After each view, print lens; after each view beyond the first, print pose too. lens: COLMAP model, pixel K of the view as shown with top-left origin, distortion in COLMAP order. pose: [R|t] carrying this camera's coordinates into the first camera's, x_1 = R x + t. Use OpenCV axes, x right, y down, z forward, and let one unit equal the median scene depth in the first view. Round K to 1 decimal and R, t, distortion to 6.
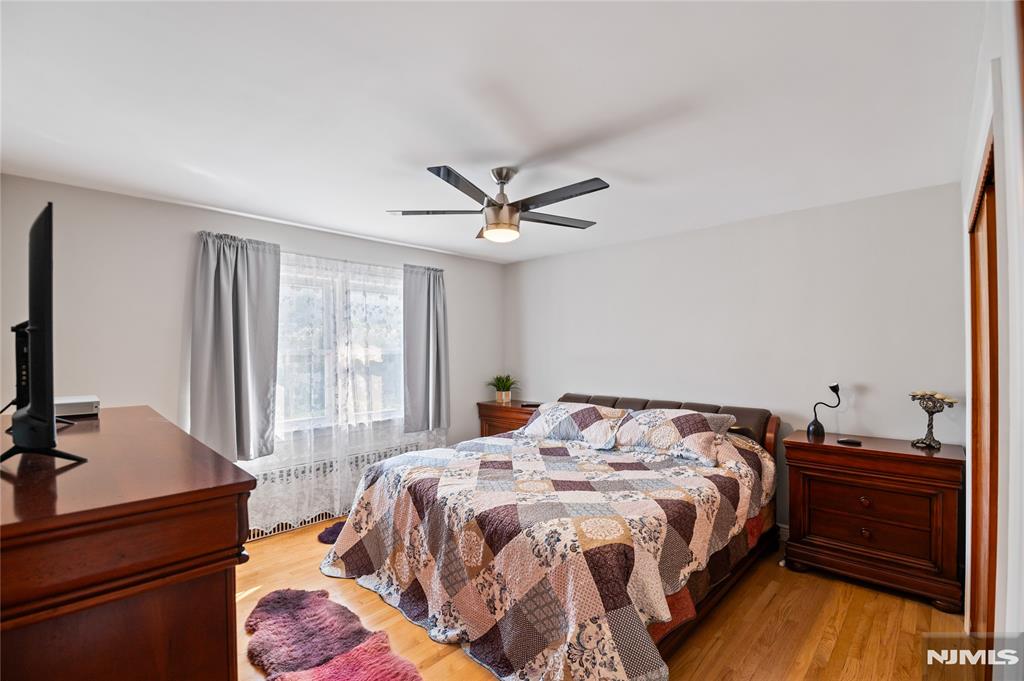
lens RADIAL K [[457.4, 0, 516.9], [0, 457.4, 348.5], [0, 0, 1]] dist [-0.001096, -0.011345]
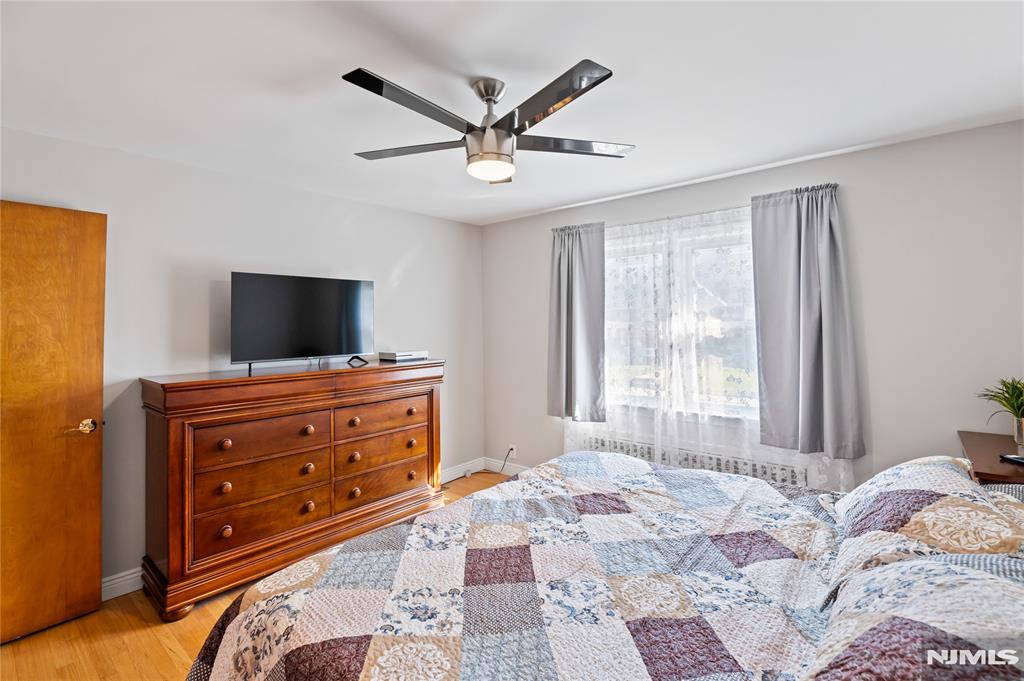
lens RADIAL K [[475.7, 0, 533.0], [0, 475.7, 322.4], [0, 0, 1]] dist [-0.001327, -0.010270]
pose [[0.064739, 0.002739, -0.997898, 0.546568], [0.013225, 0.999906, 0.003603, -0.004305], [0.997815, -0.013430, 0.064697, 0.764043]]
